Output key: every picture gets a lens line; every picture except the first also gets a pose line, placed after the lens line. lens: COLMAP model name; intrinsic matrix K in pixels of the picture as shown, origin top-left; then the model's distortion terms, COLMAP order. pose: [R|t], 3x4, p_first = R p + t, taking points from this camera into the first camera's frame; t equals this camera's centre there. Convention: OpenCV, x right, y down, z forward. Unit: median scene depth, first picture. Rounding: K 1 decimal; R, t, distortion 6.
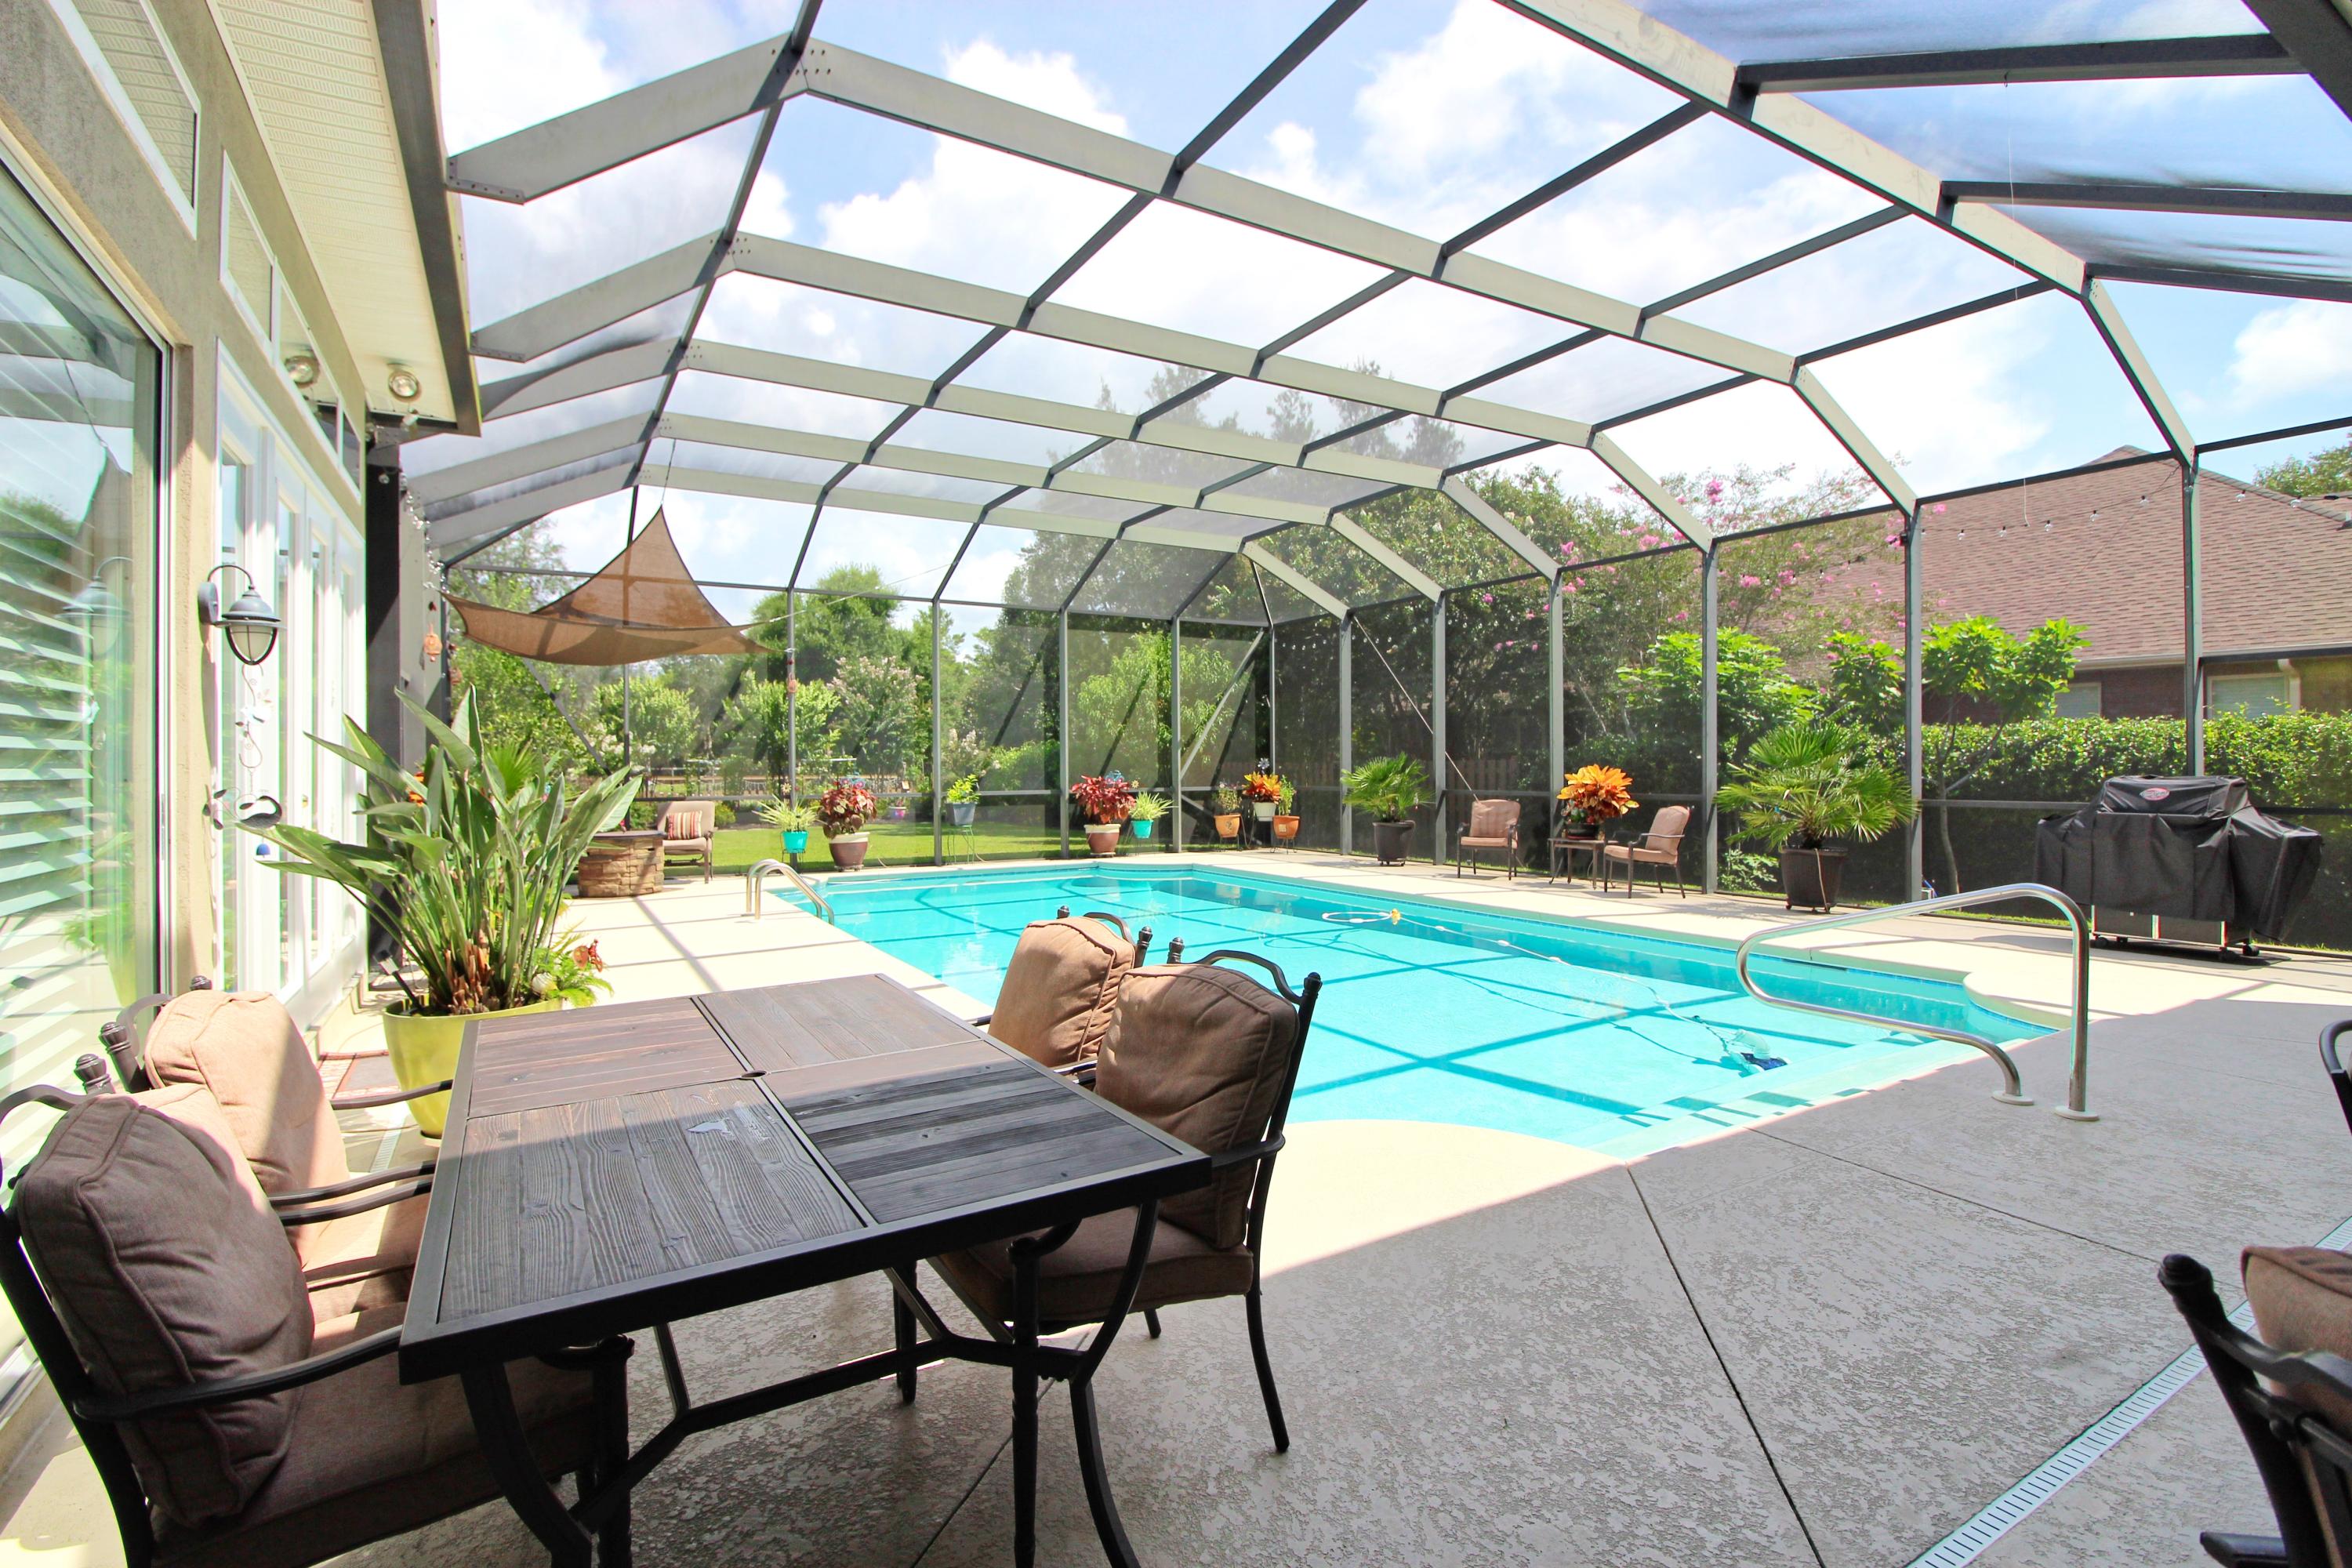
lens RADIAL K [[1083.5, 0, 1167.1], [0, 1083.5, 765.5], [0, 0, 1]] dist [0.001849, -0.015193]
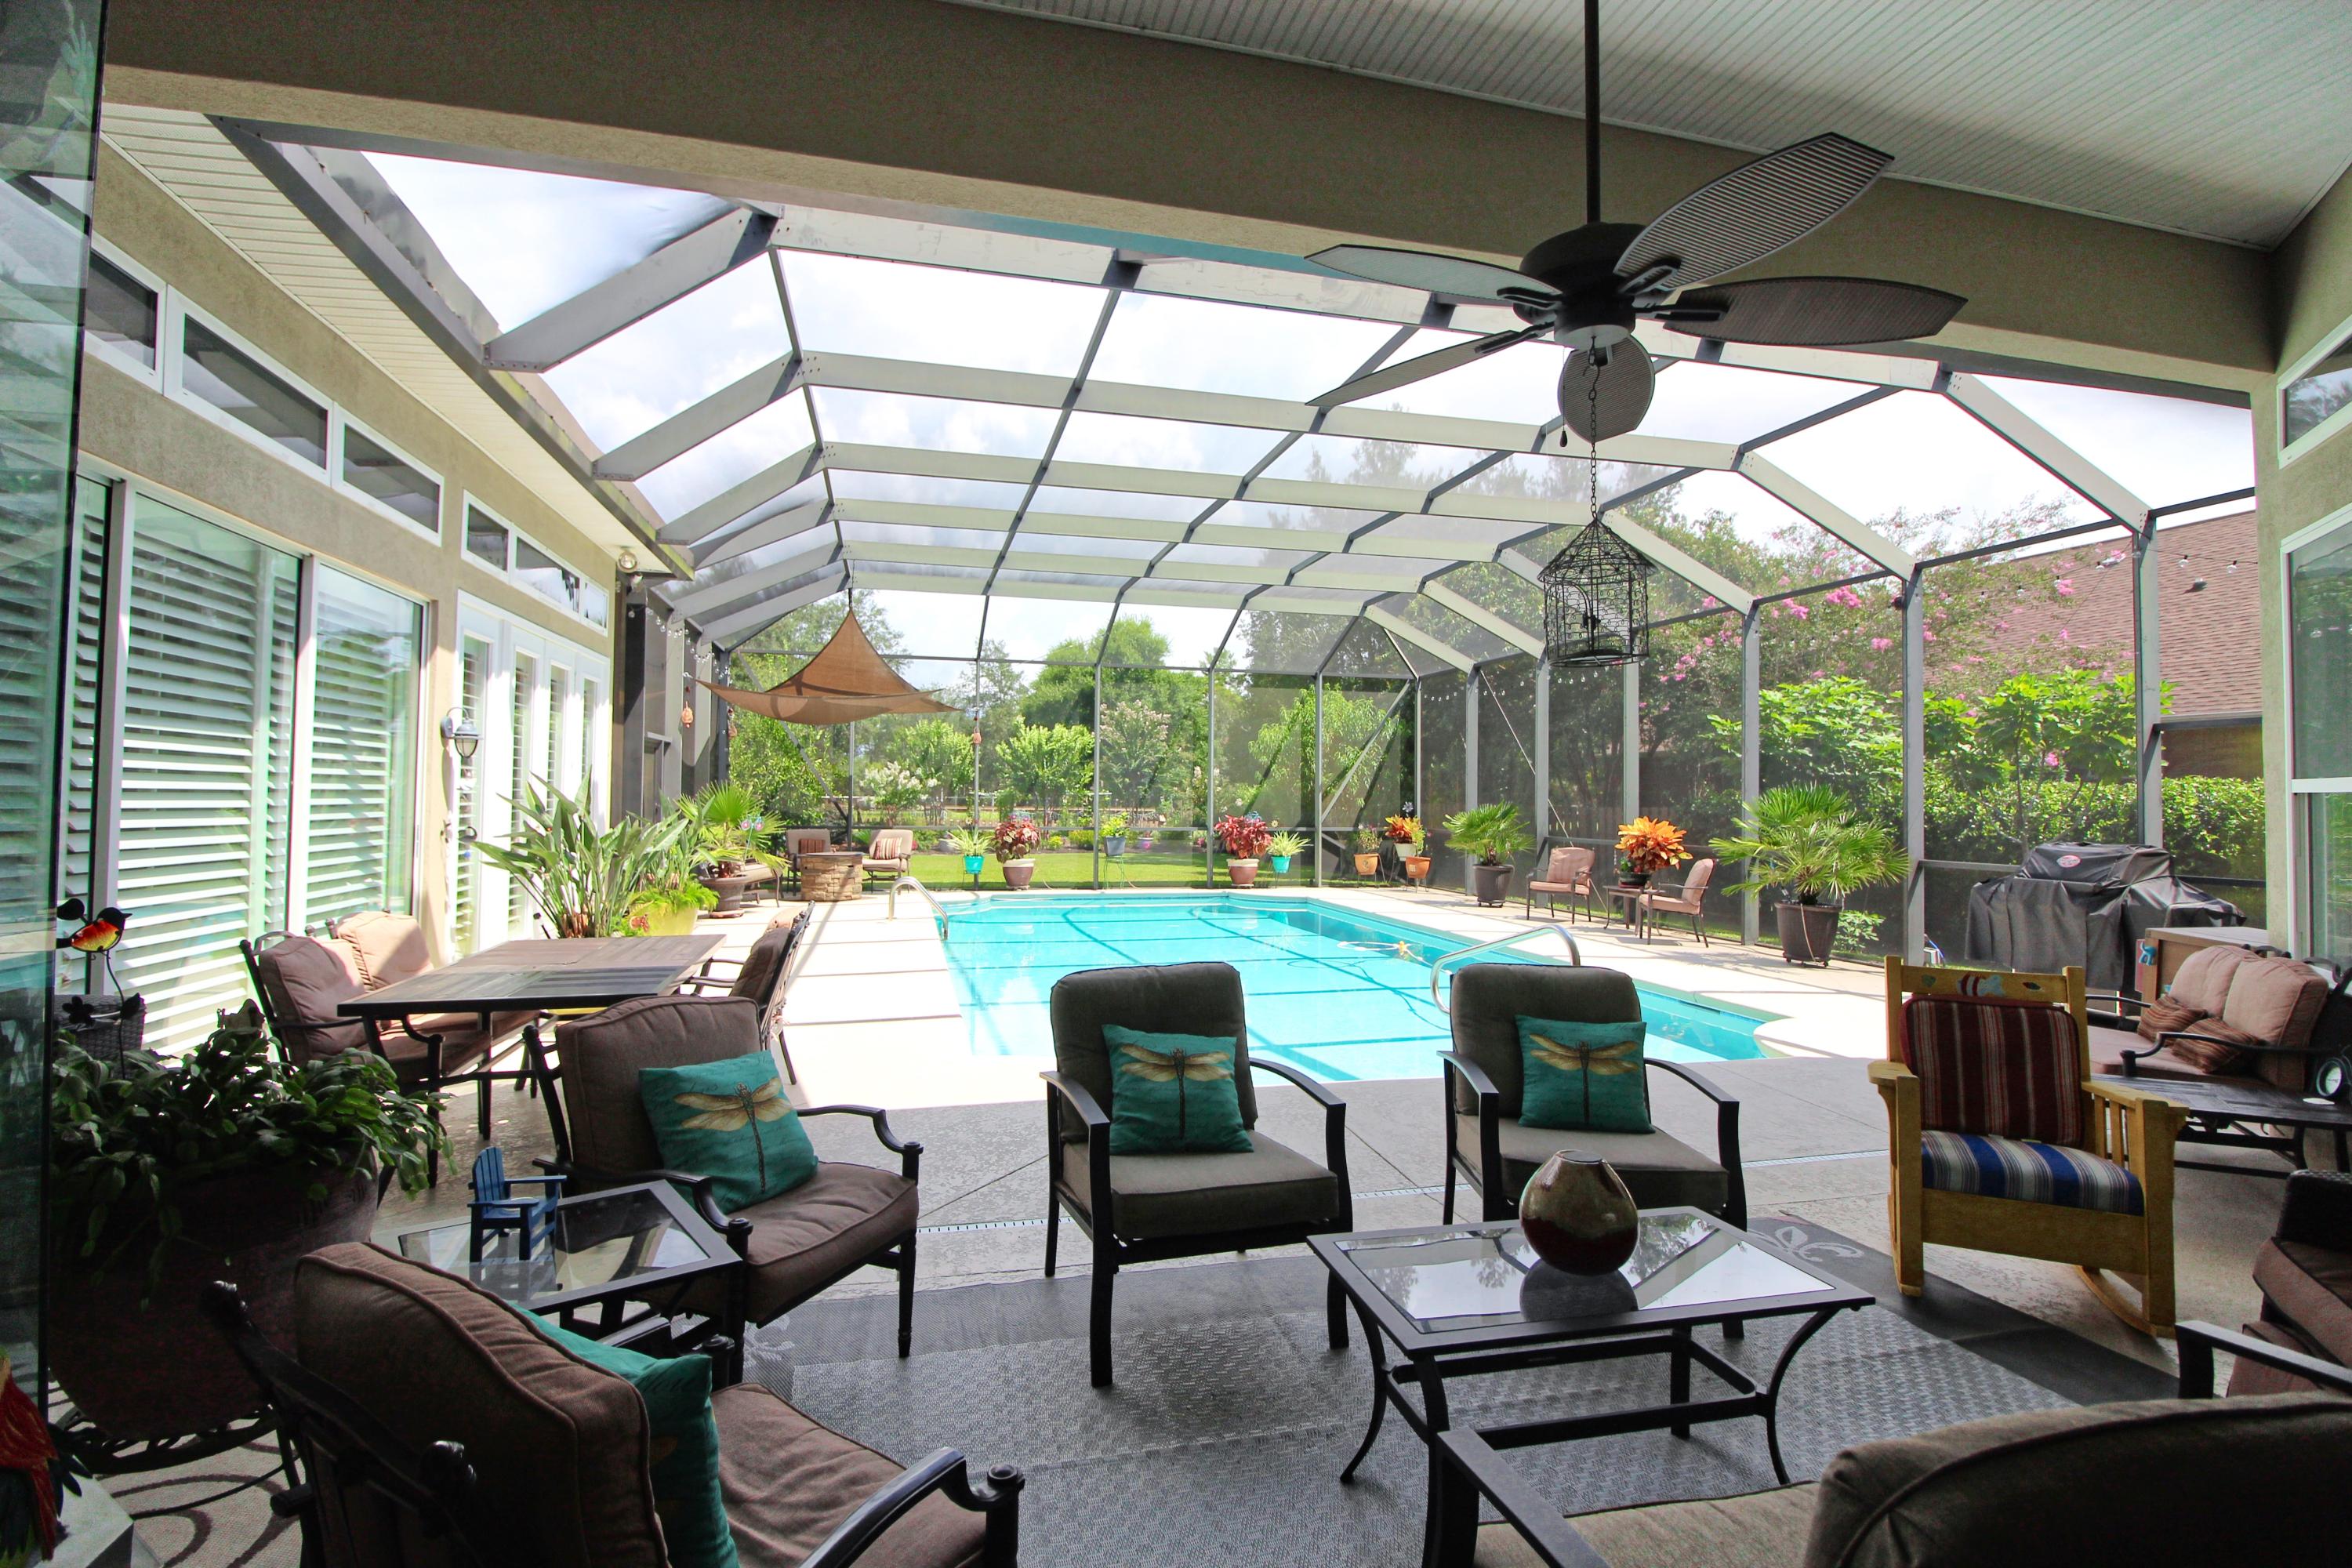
lens RADIAL K [[1083.5, 0, 1167.1], [0, 1083.5, 765.5], [0, 0, 1]] dist [0.001849, -0.015193]
pose [[0.957571, 0.007967, -0.288089, 0.207246], [-0.016777, 0.999464, -0.028125, -0.010702], [0.287710, 0.031765, 0.957191, -0.112666]]
